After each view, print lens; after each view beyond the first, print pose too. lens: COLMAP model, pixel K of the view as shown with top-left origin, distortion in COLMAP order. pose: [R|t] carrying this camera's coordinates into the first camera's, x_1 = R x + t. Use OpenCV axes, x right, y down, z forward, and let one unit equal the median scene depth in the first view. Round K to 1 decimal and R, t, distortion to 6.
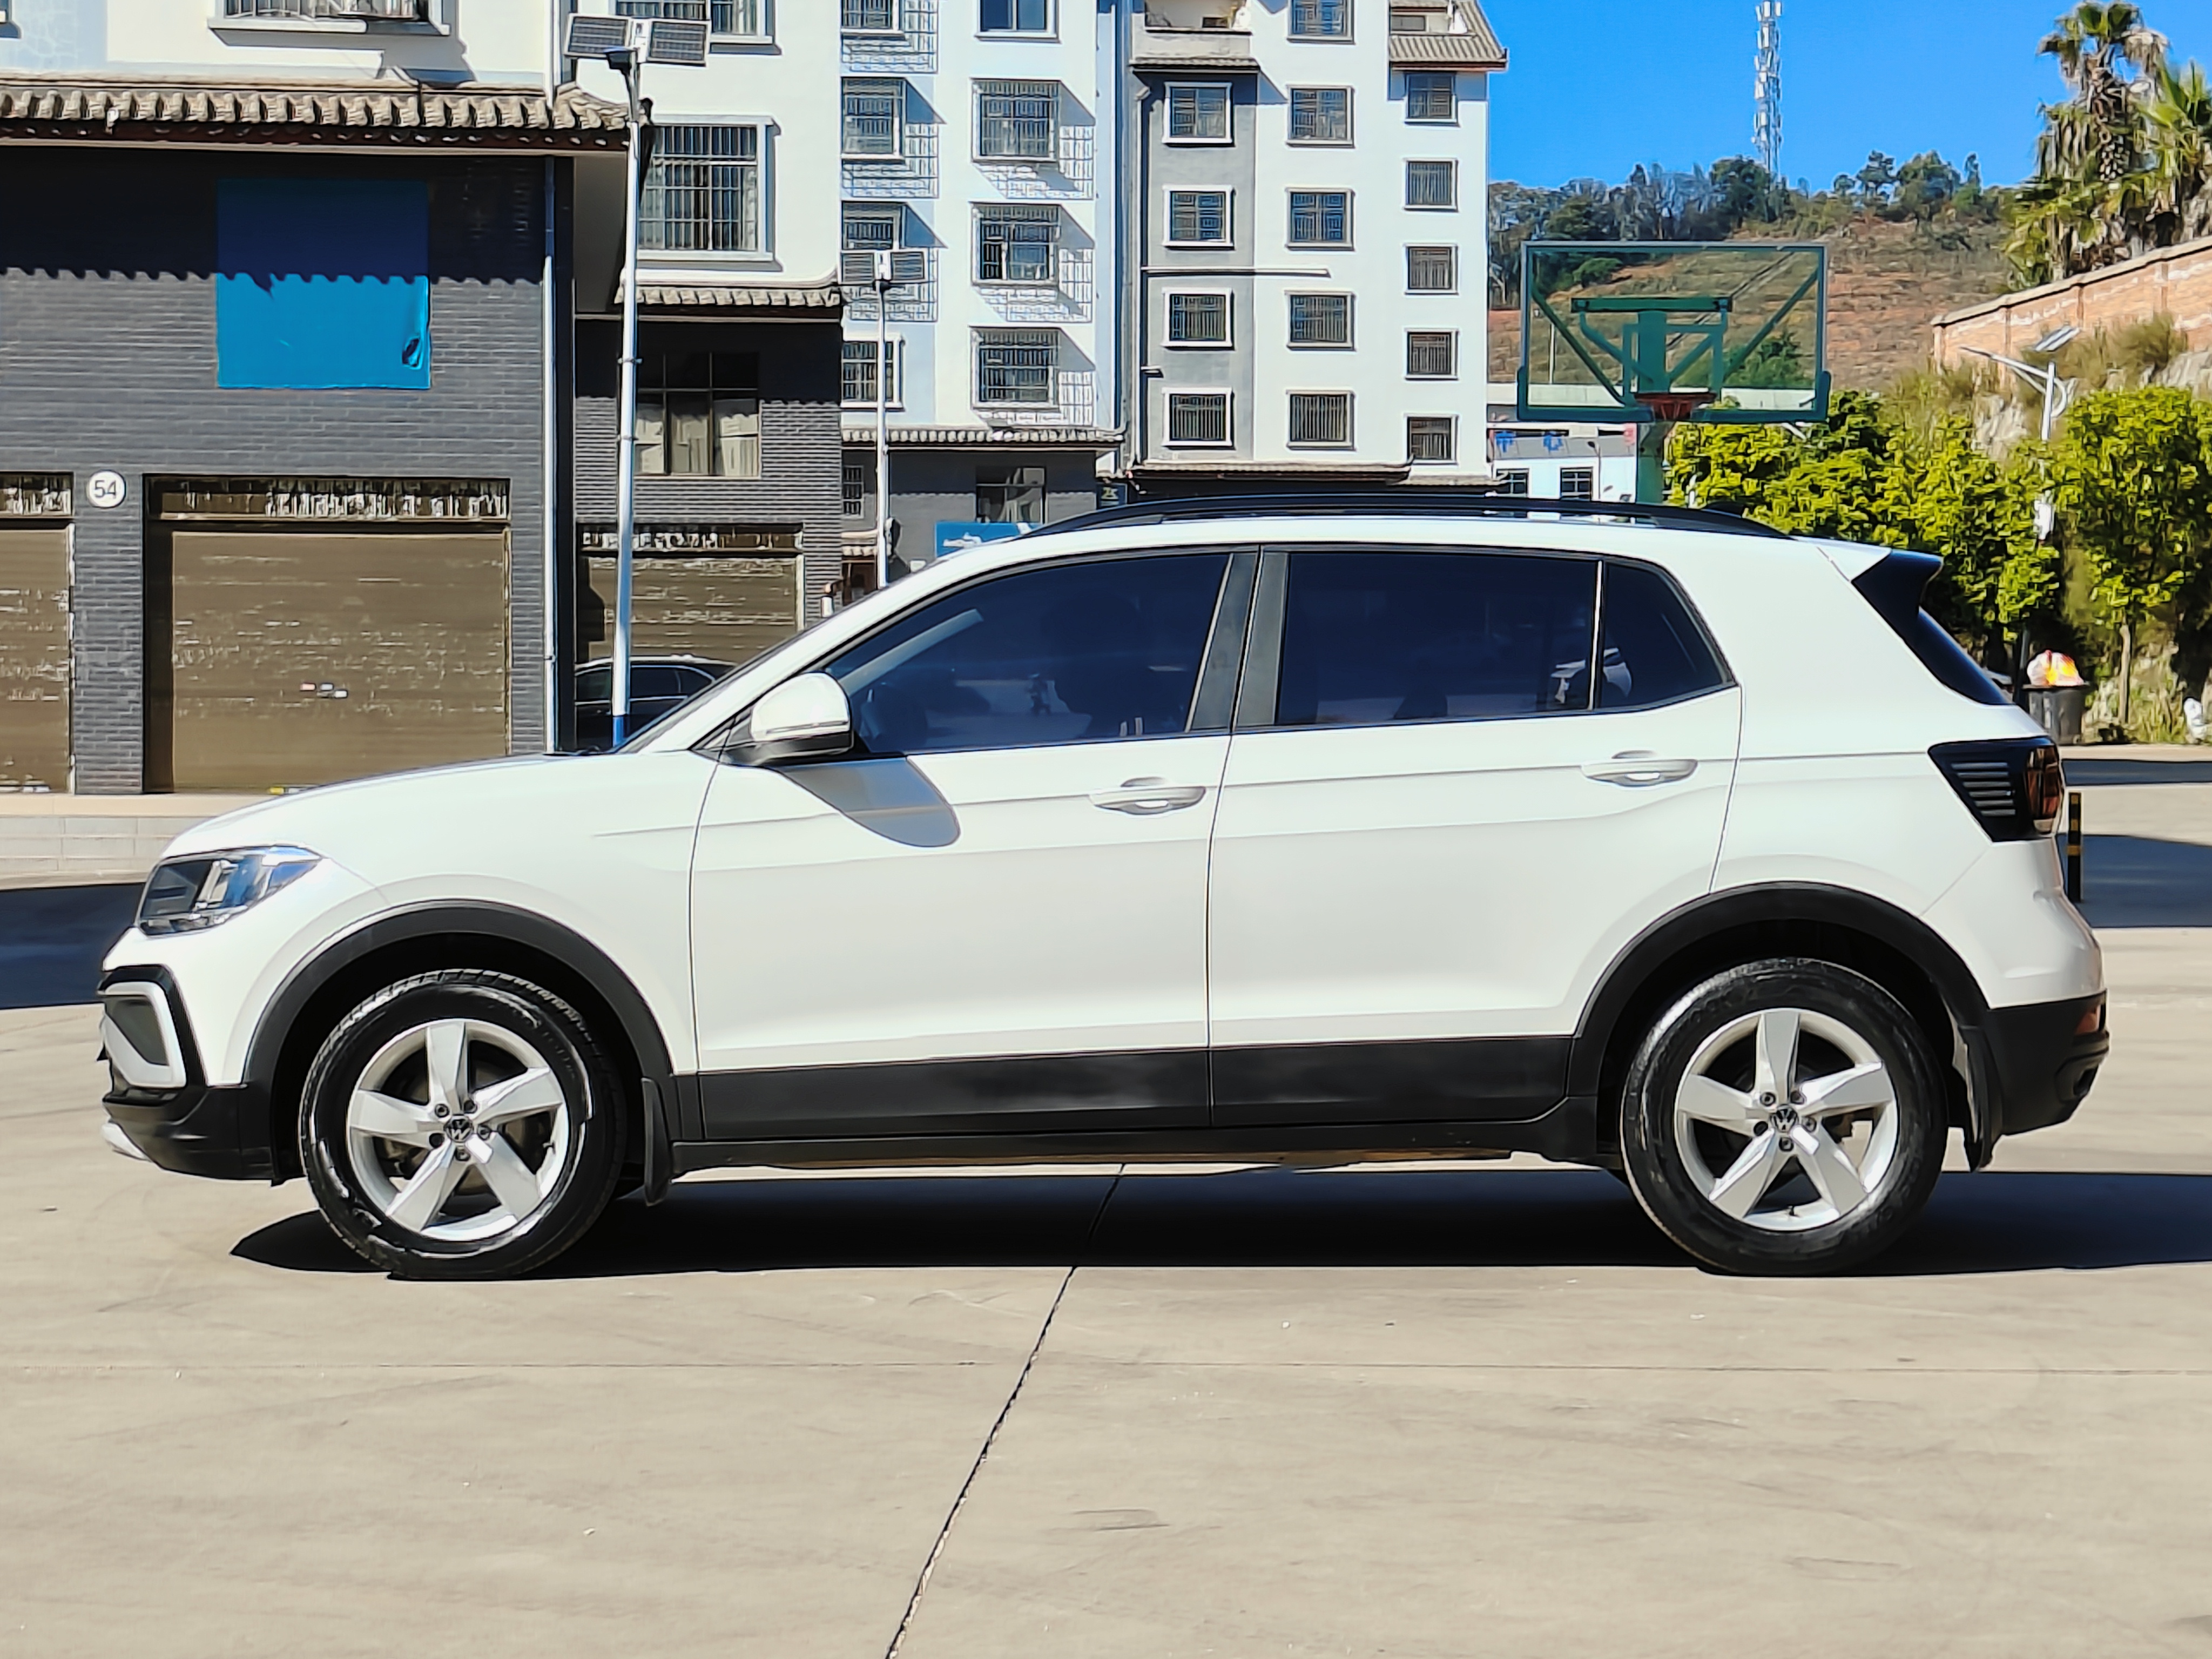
lens RADIAL K [[5005.7, 0, 1106.0], [0, 5005.7, 829.5], [0, 0, 1]] dist [0.114074, 0.033051]
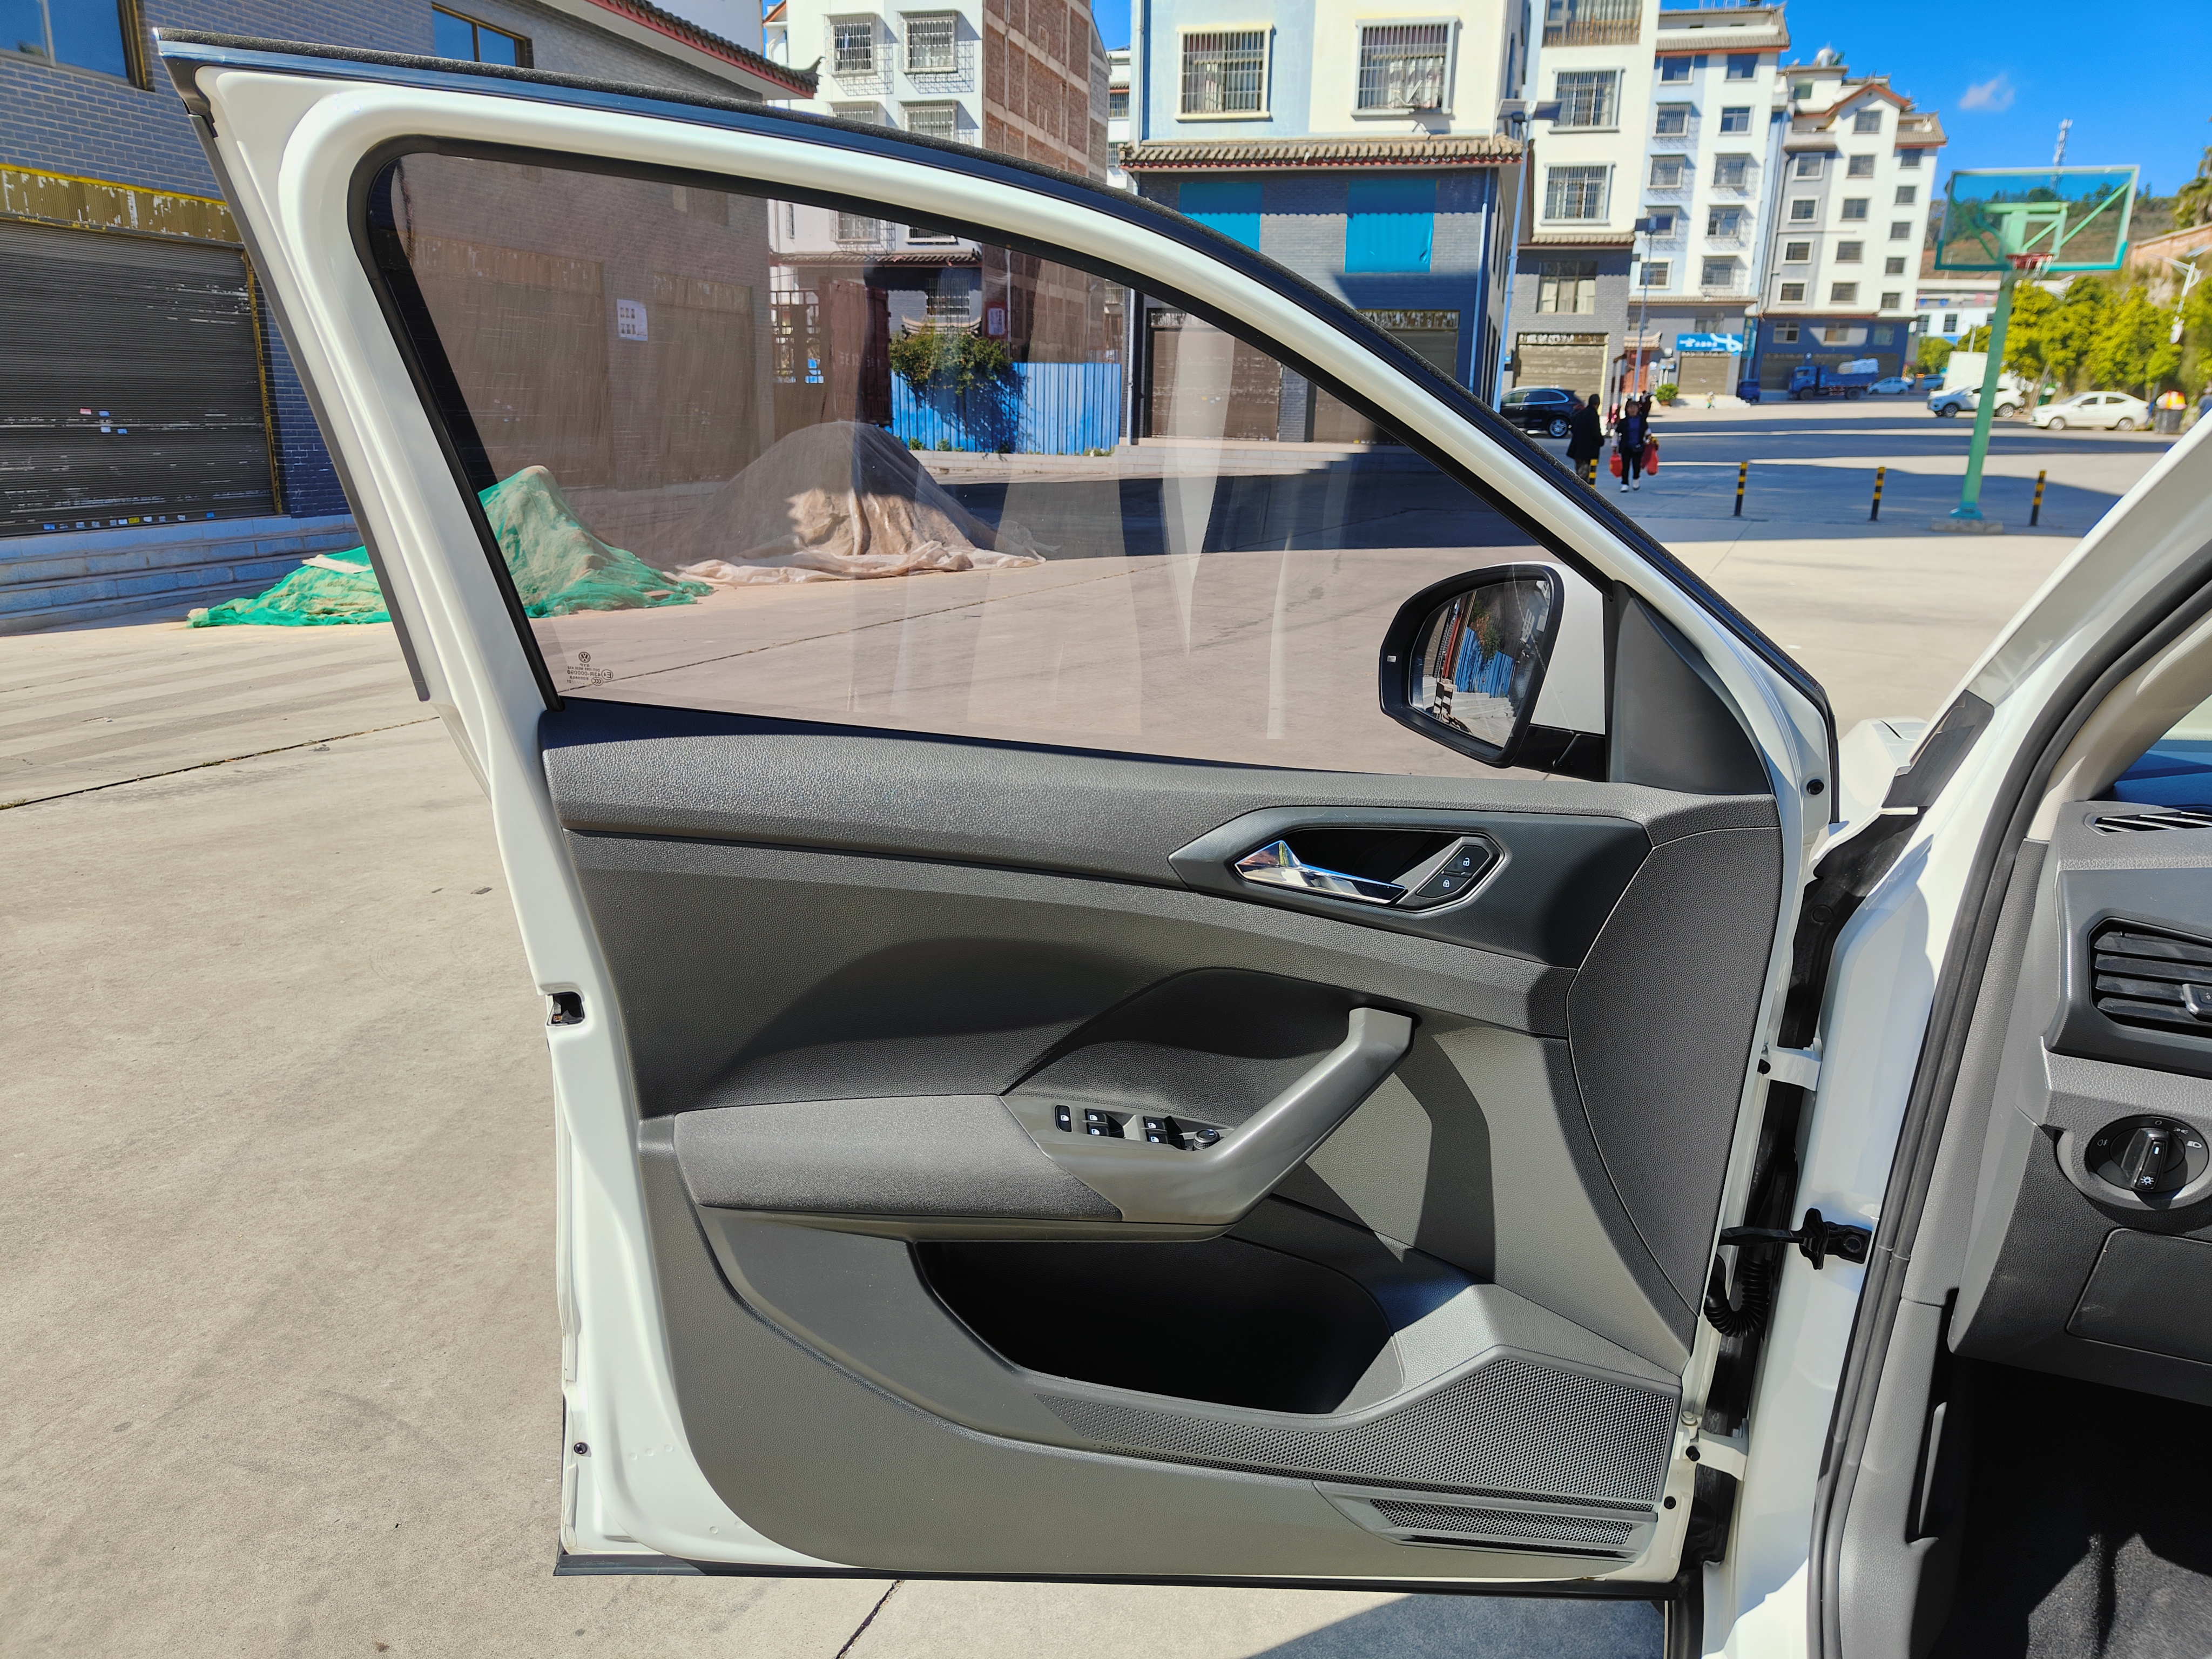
lens RADIAL K [[1544.1, 0, 1106.0], [0, 1544.1, 829.5], [0, 0, 1]] dist [0.004019, -0.000151]
pose [[0.927058, 0.118230, -0.355788, 0.008671], [-0.026987, 0.967558, 0.251205, -0.005442], [0.373946, -0.223280, 0.900173, 0.106602]]
